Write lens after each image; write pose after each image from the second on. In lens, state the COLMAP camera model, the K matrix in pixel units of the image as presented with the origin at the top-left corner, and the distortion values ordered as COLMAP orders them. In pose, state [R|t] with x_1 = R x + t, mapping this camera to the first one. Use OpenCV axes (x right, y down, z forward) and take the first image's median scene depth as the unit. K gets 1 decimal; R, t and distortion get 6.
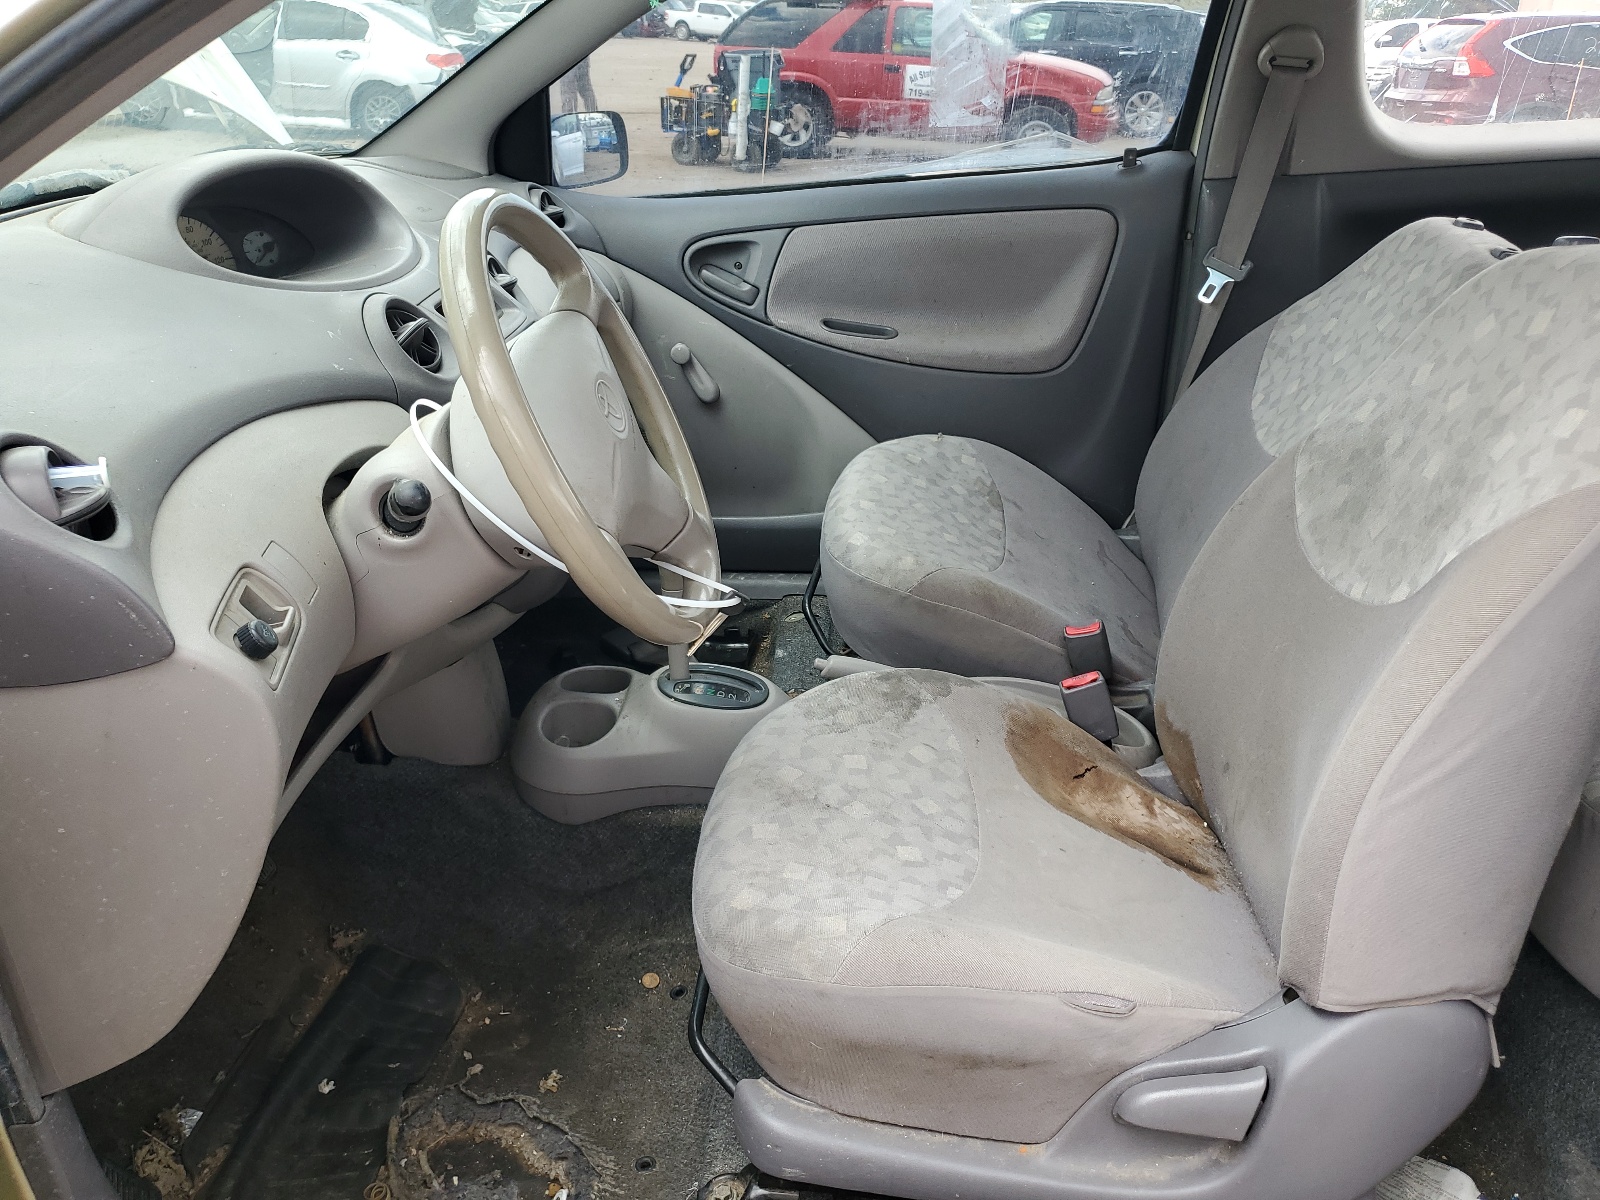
lens RADIAL K [[1259.7, 0, 800.7], [0, 1259.7, 560.7], [0, 0, 1]] dist [0.024258, 0.001229]
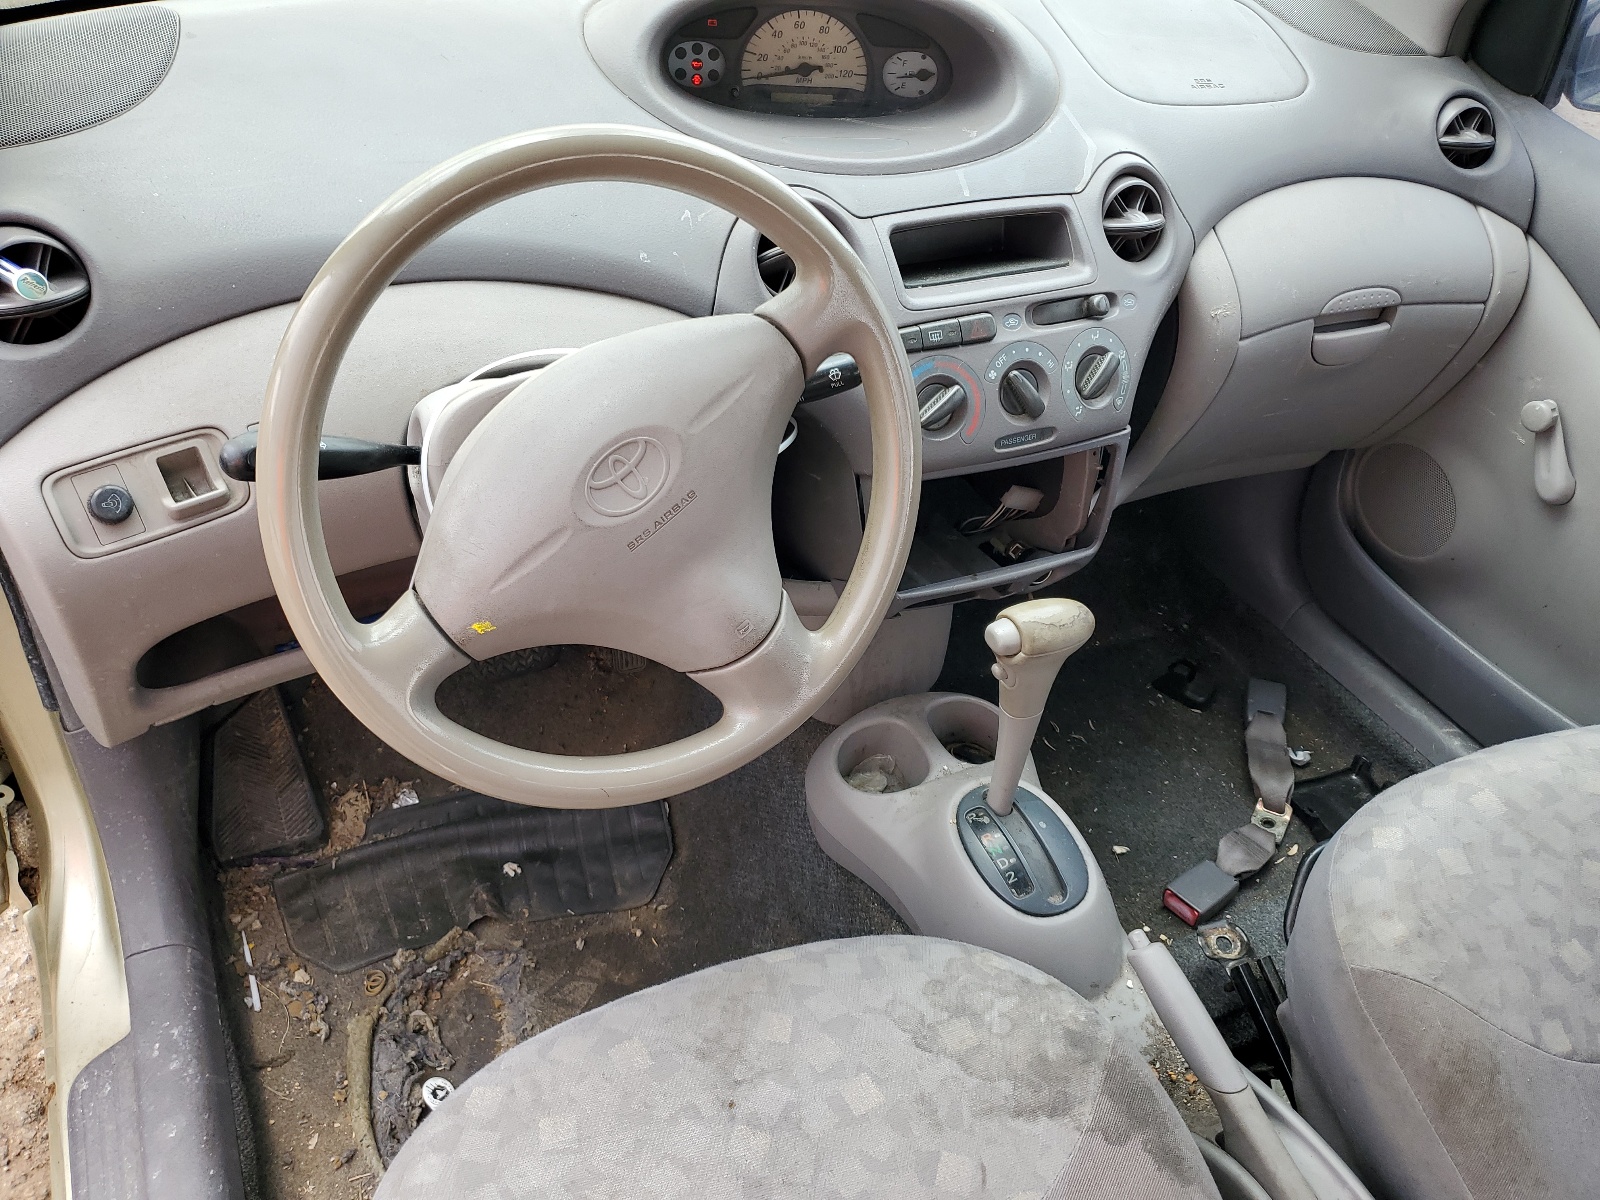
lens RADIAL K [[1259.7, 0, 800.7], [0, 1259.7, 560.7], [0, 0, 1]] dist [0.024258, 0.001229]
pose [[0.492074, 0.575600, -0.653106, 0.283445], [-0.431537, 0.812838, 0.391240, -0.301135], [0.756068, 0.089320, 0.648370, 0.468990]]
